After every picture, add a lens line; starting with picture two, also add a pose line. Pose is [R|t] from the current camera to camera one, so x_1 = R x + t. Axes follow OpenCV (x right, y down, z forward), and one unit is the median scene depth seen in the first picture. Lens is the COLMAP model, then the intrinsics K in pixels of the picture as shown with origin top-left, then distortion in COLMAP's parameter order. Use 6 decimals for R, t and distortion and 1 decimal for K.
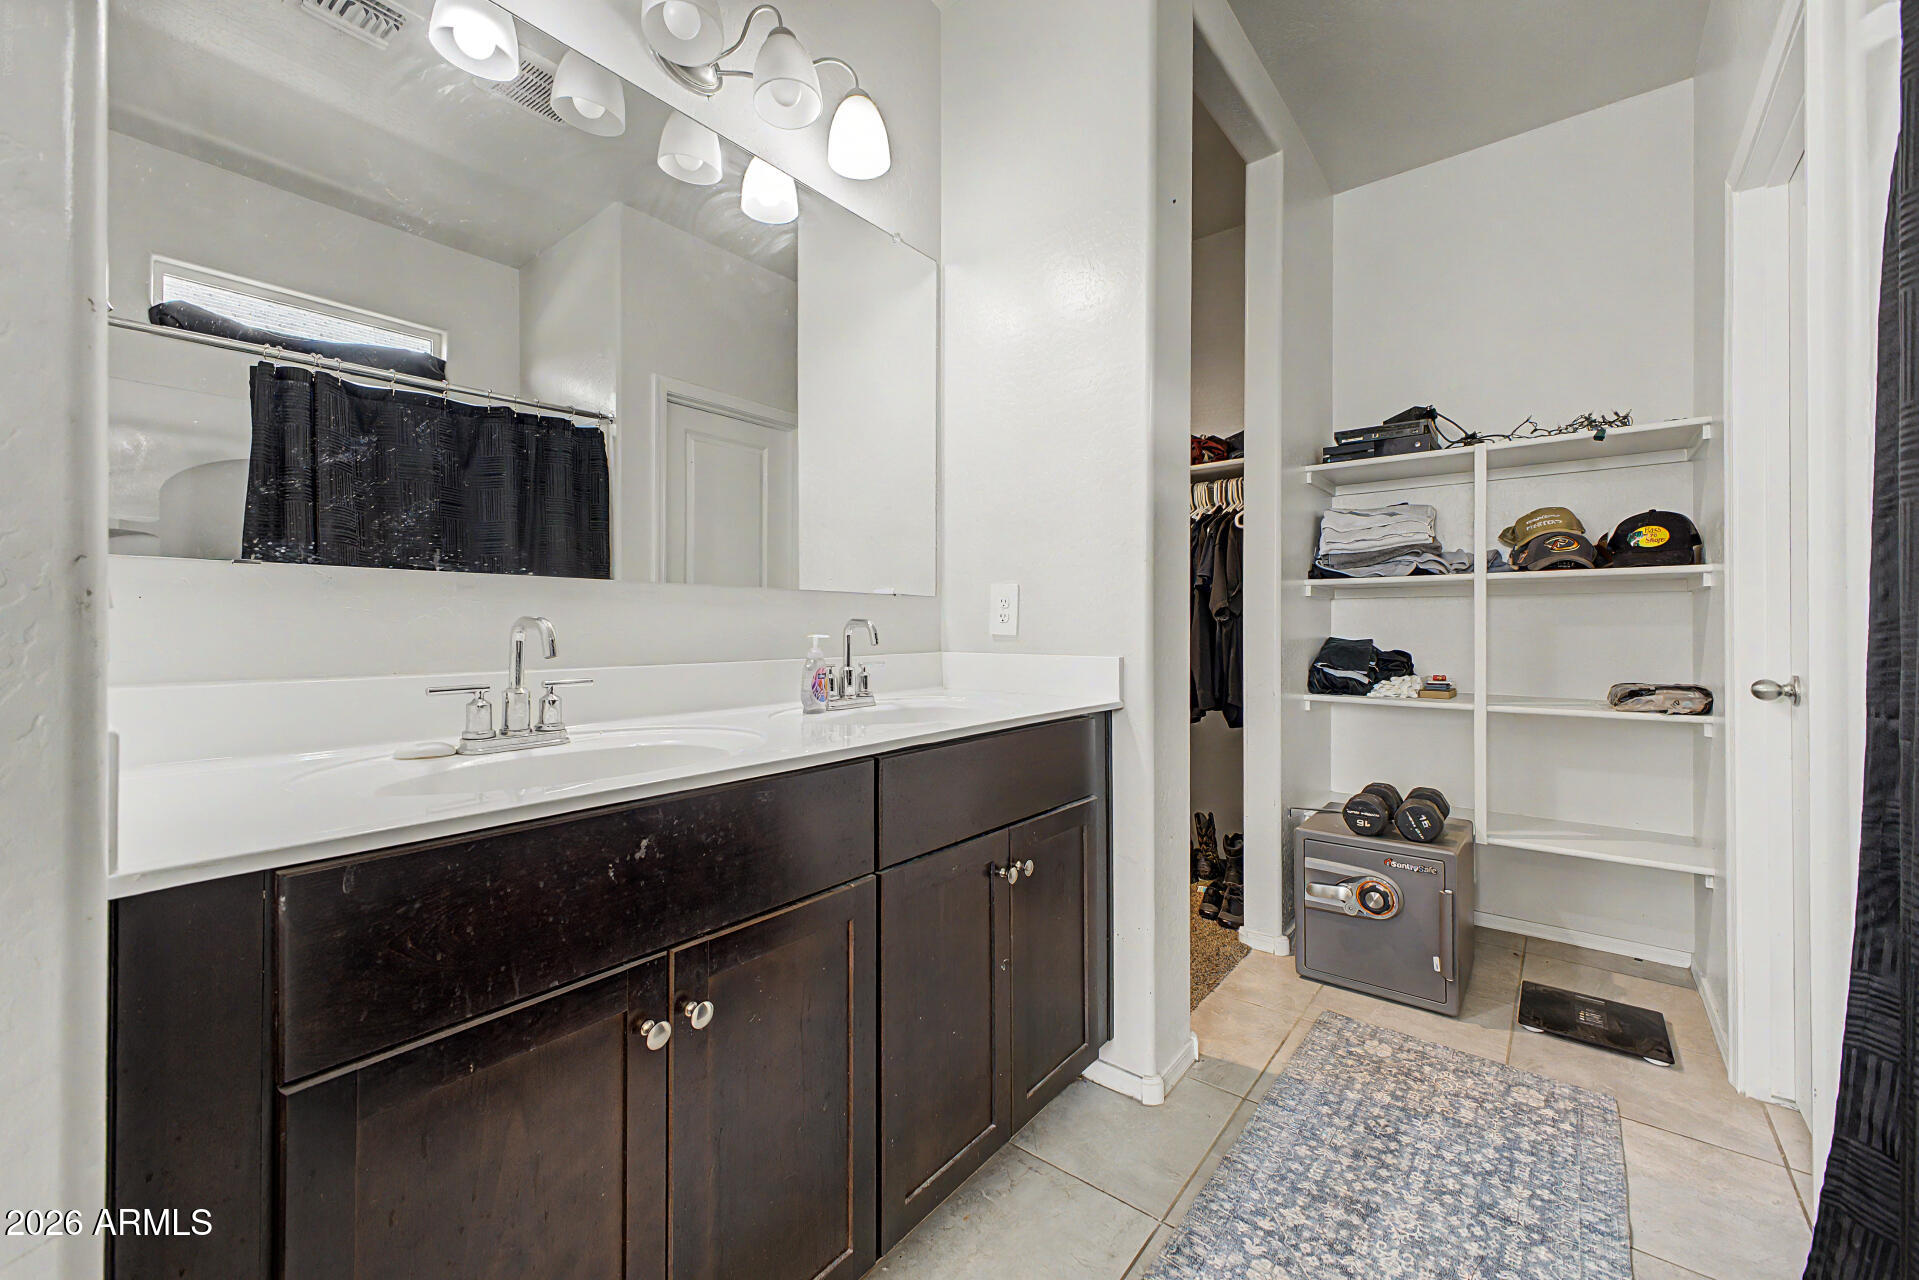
lens RADIAL K [[776.0, 0, 975.8], [0, 776.0, 635.7], [0, 0, 1]] dist [0.008264, -0.000690]
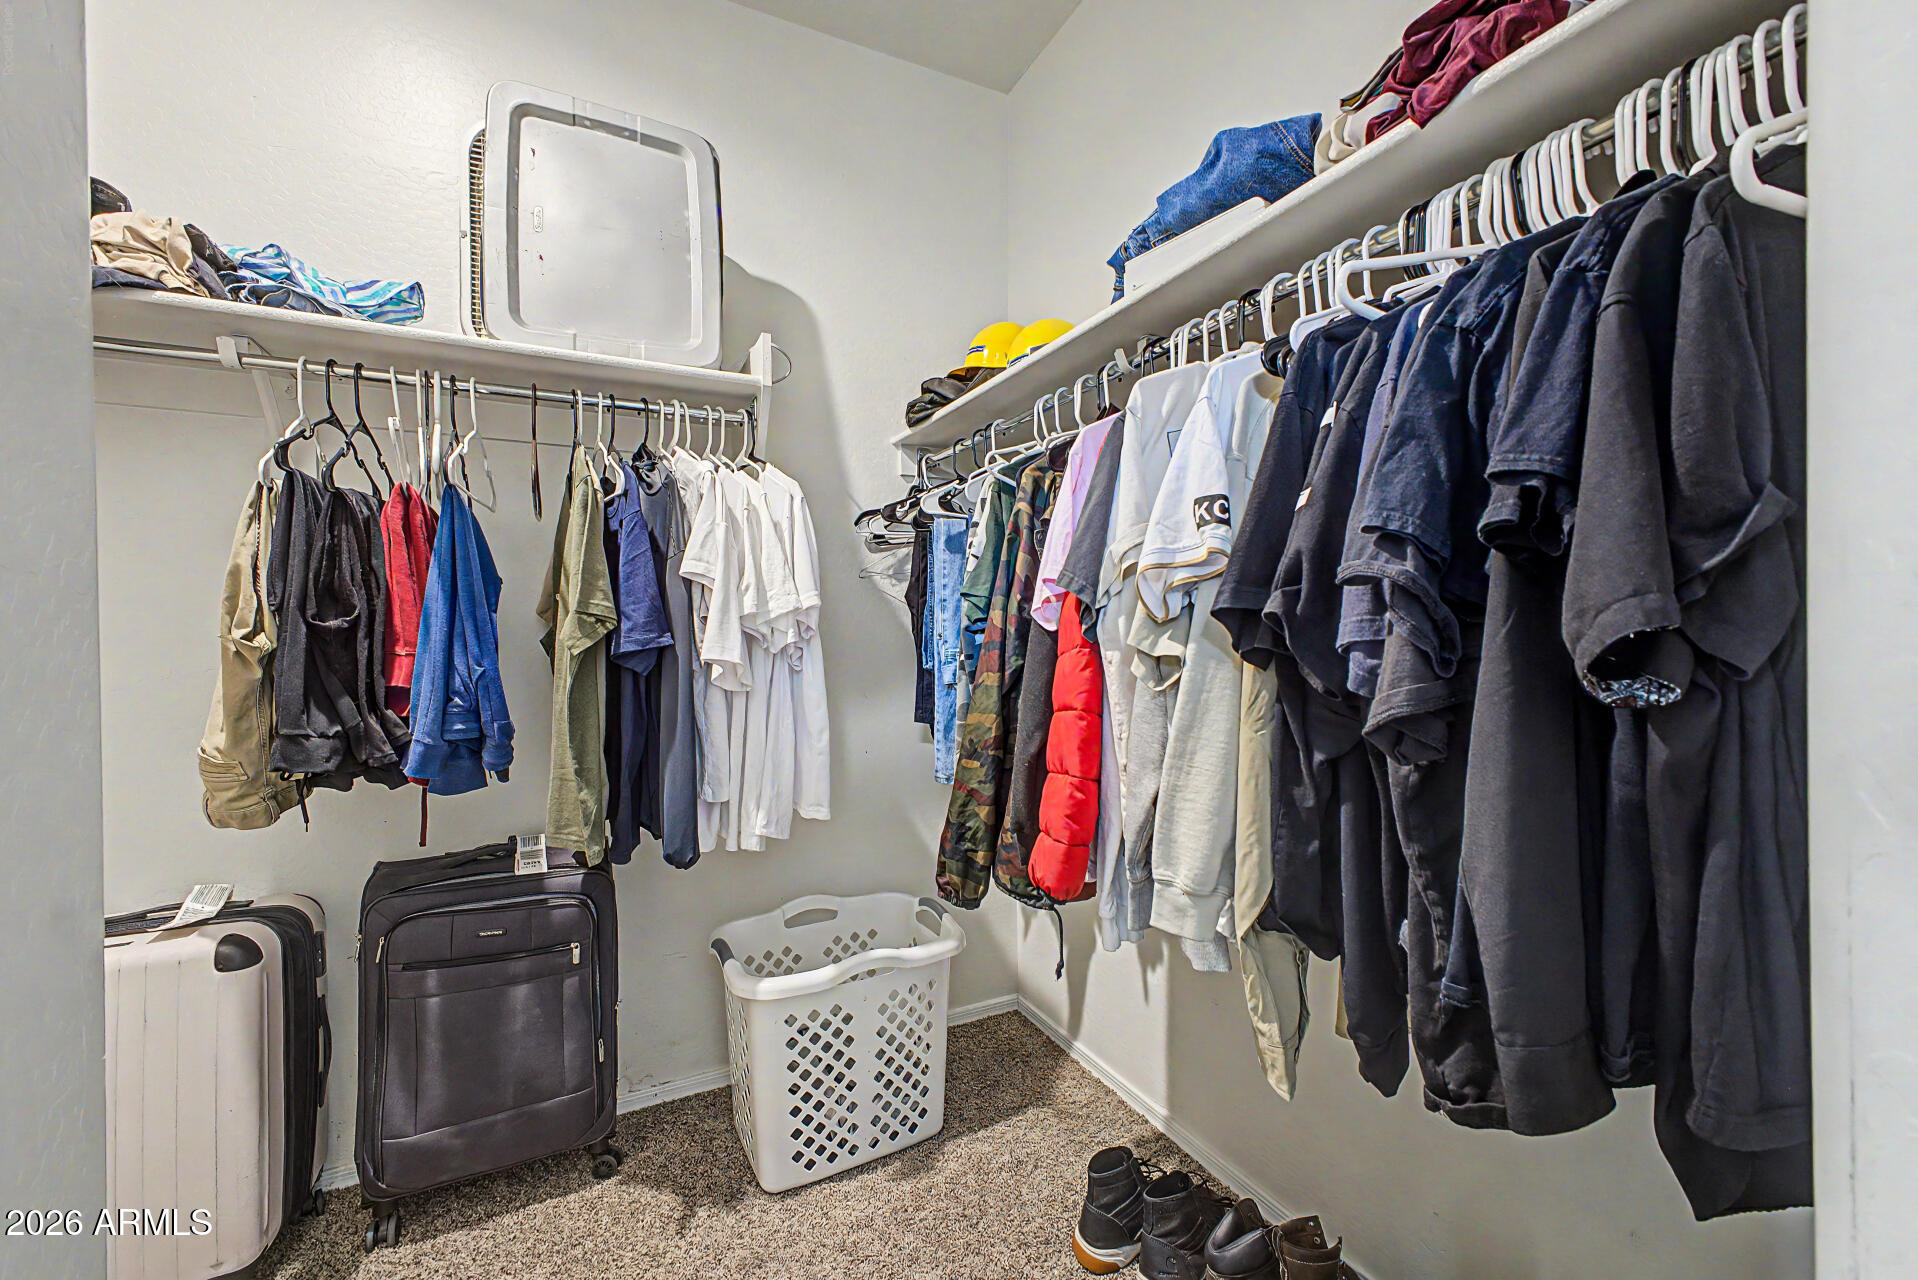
lens RADIAL K [[775.6, 0, 975.3], [0, 775.6, 635.7], [0, 0, 1]] dist [0.008264, -0.000690]
pose [[0.895230, -0.003601, -0.445590, 0.229361], [0.002083, 0.999990, -0.003896, -0.031420], [0.445600, 0.002559, 0.895229, 0.679912]]
